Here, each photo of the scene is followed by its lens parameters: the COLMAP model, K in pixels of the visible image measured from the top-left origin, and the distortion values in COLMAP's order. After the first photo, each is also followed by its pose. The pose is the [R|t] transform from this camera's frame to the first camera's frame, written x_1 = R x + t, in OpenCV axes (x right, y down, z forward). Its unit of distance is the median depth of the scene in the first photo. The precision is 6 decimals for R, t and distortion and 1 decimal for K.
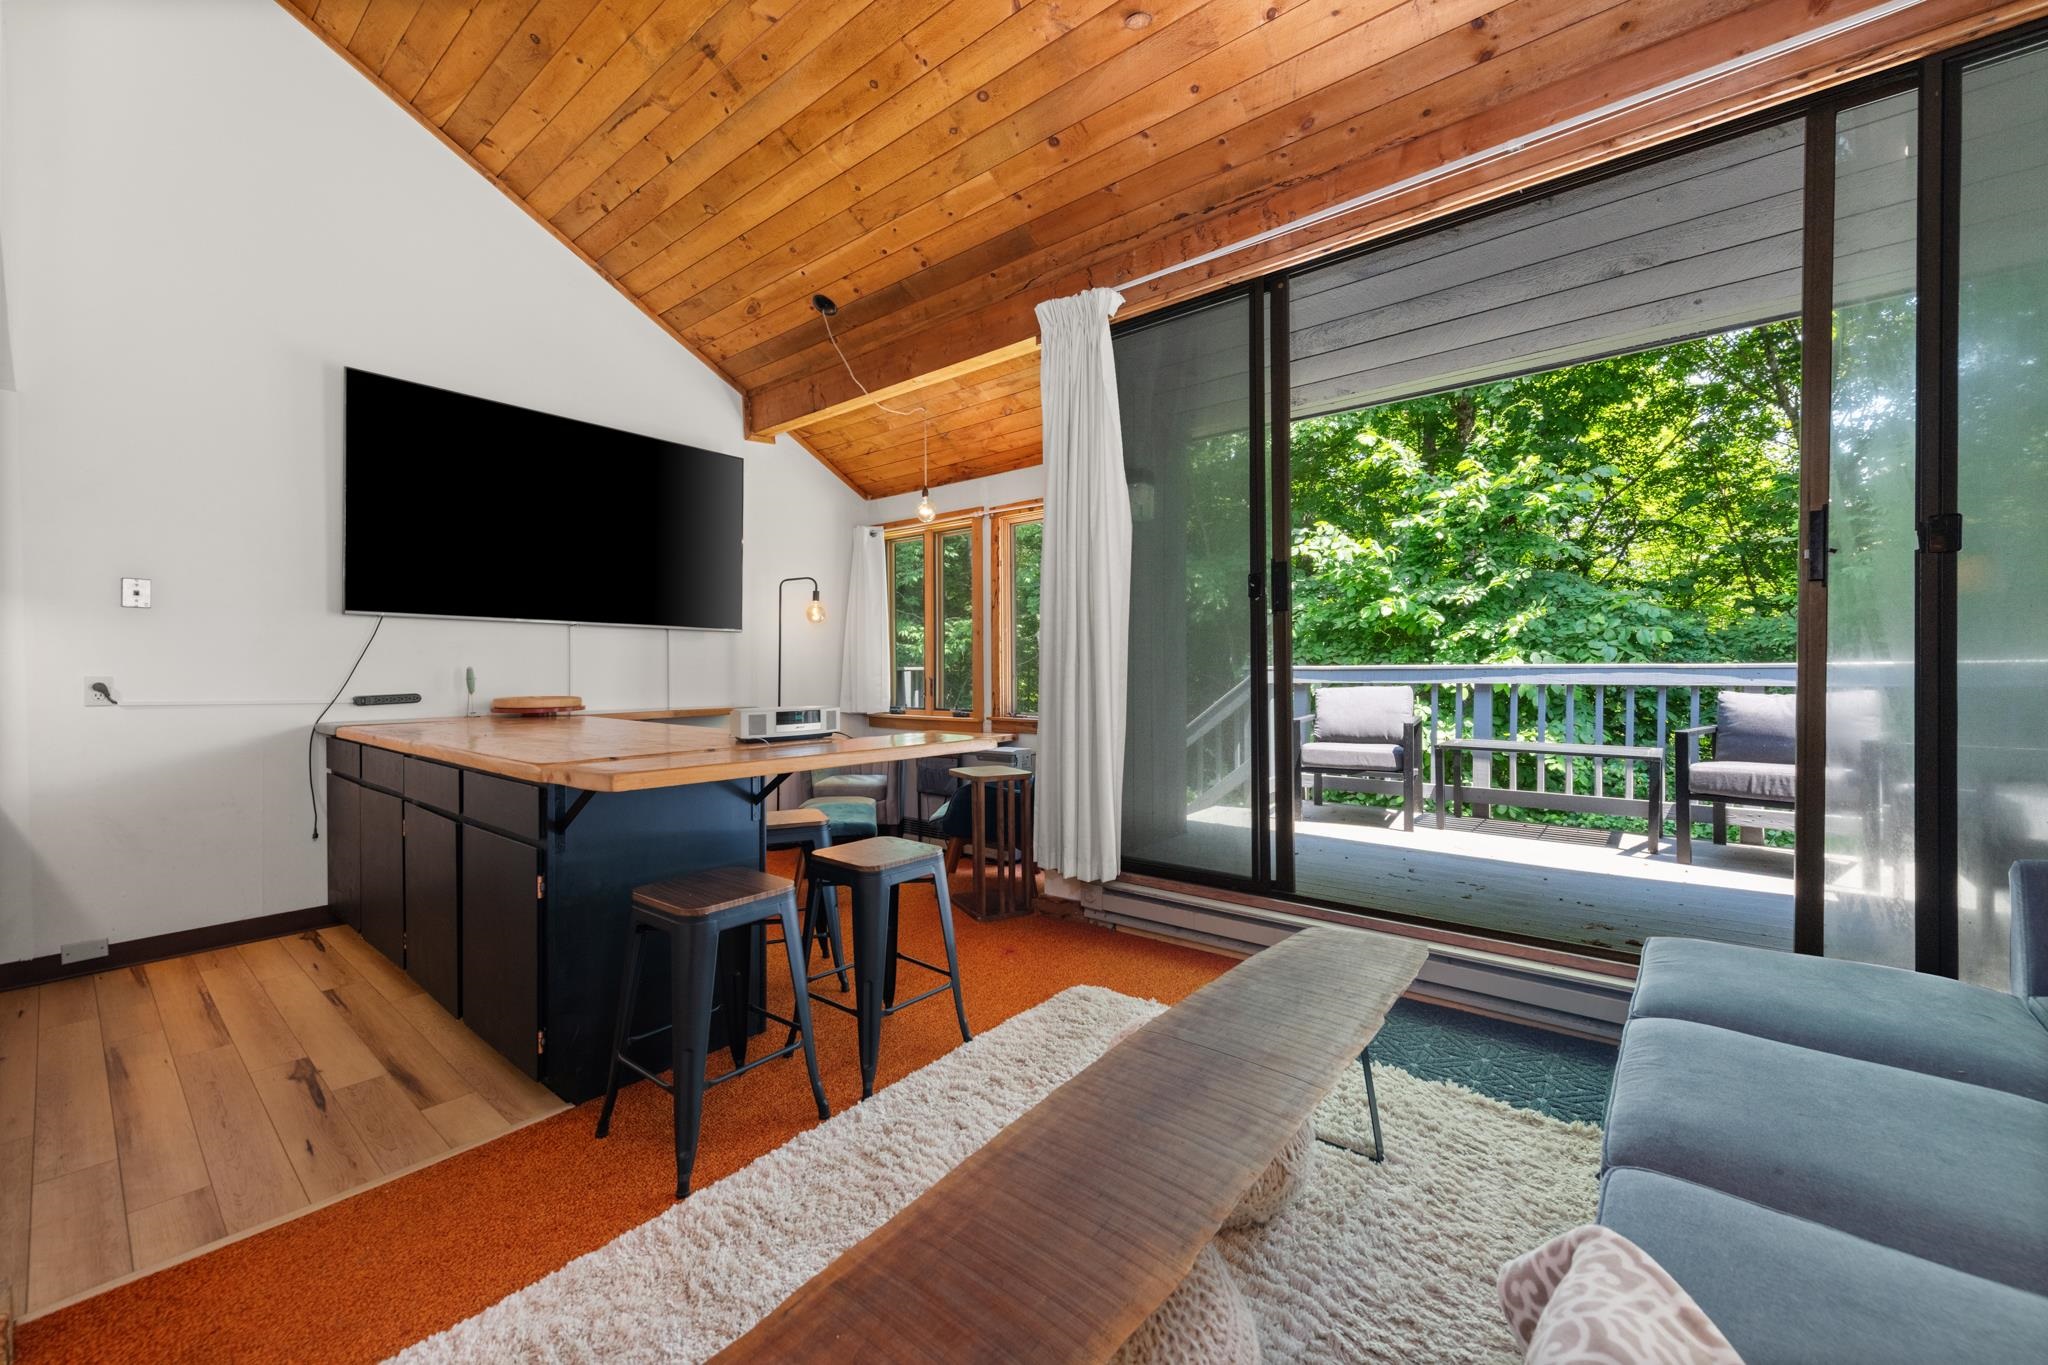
lens RADIAL K [[803.9, 0, 1038.5], [0, 803.9, 674.1], [0, 0, 1]] dist [0.008922, -0.003683]
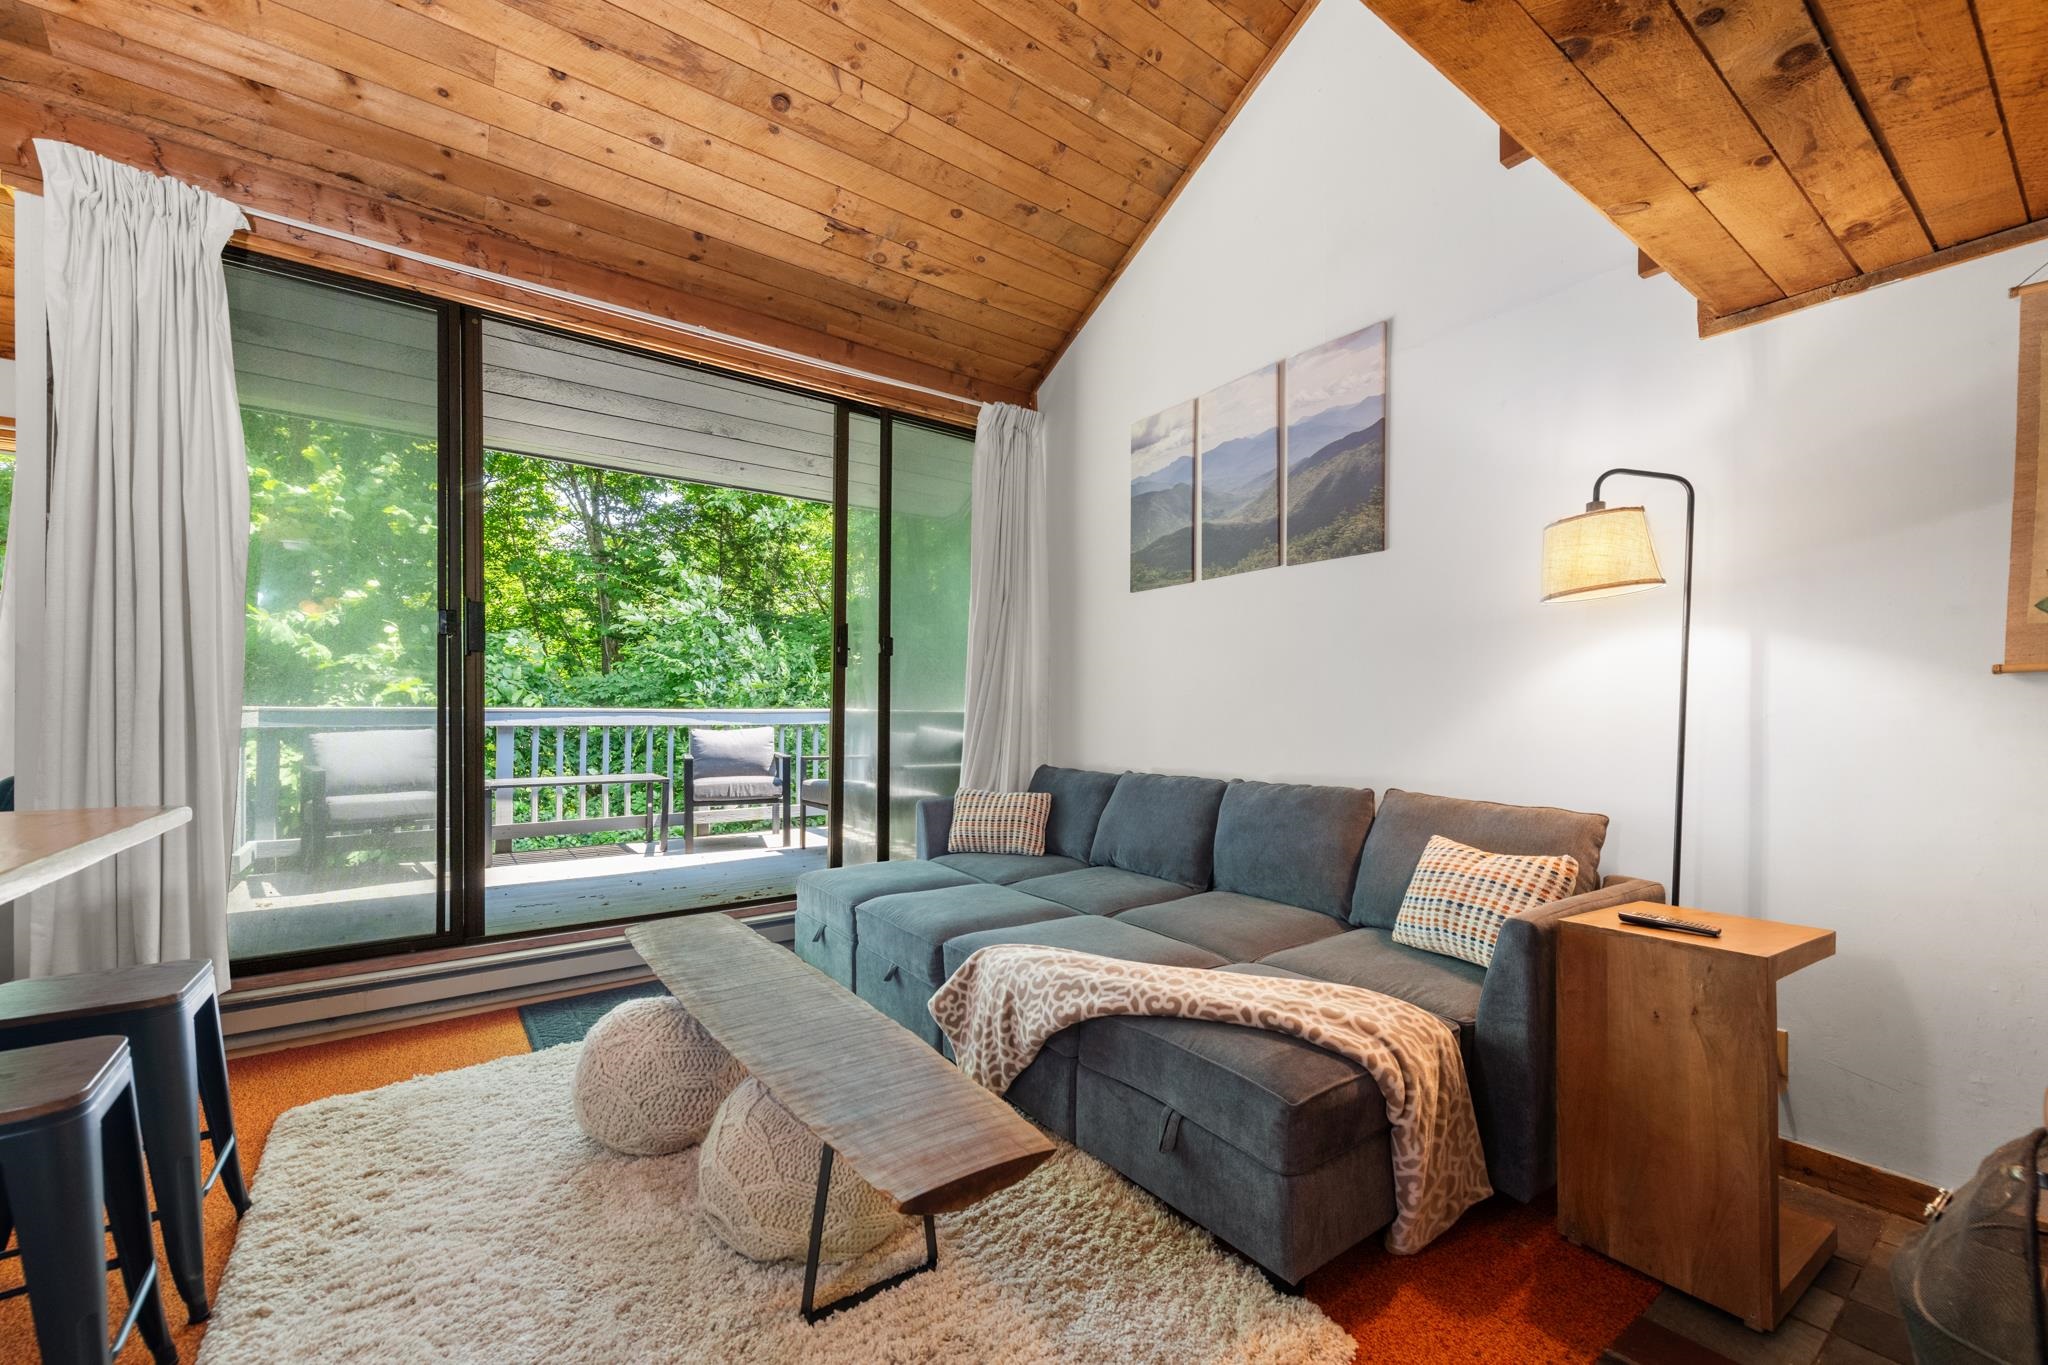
lens RADIAL K [[803.9, 0, 1062.6], [0, 803.9, 716.1], [0, 0, 1]] dist [0.008922, -0.003683]
pose [[0.233001, 0.001953, 0.972474, -0.371428], [0.000597, 0.999998, -0.002151, 0.002370], [-0.972476, 0.001082, 0.233000, 0.053429]]
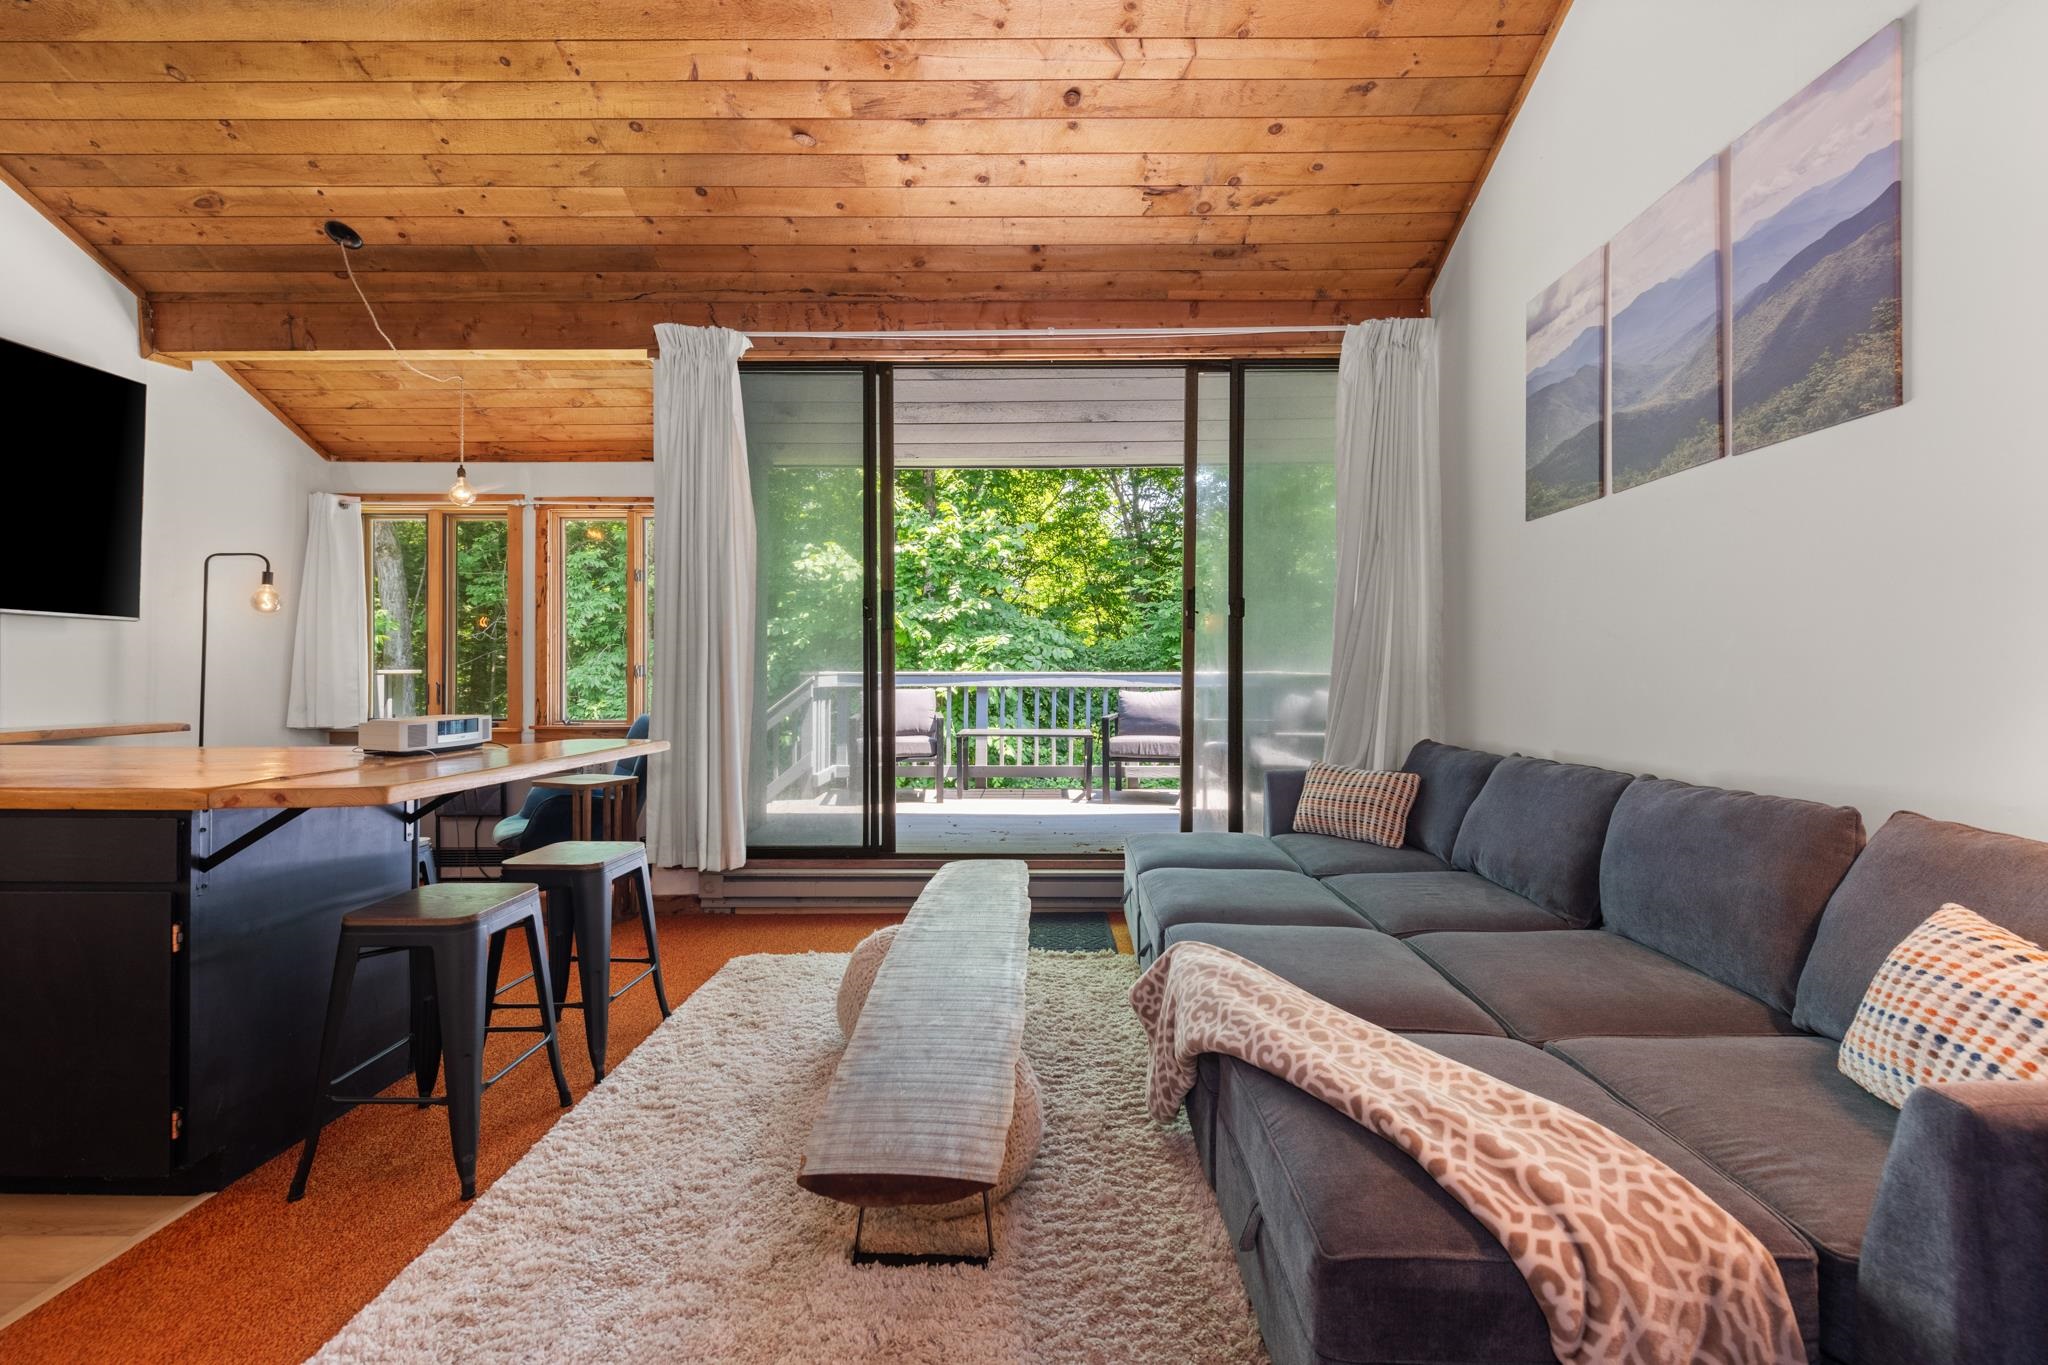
lens RADIAL K [[803.9, 0, 1054.4], [0, 803.9, 670.0], [0, 0, 1]] dist [0.008922, -0.003683]
pose [[0.776046, 0.008212, 0.630622, -0.217466], [-0.001930, 0.999941, -0.010646, -0.001998], [-0.630673, 0.007045, 0.776017, -0.106658]]
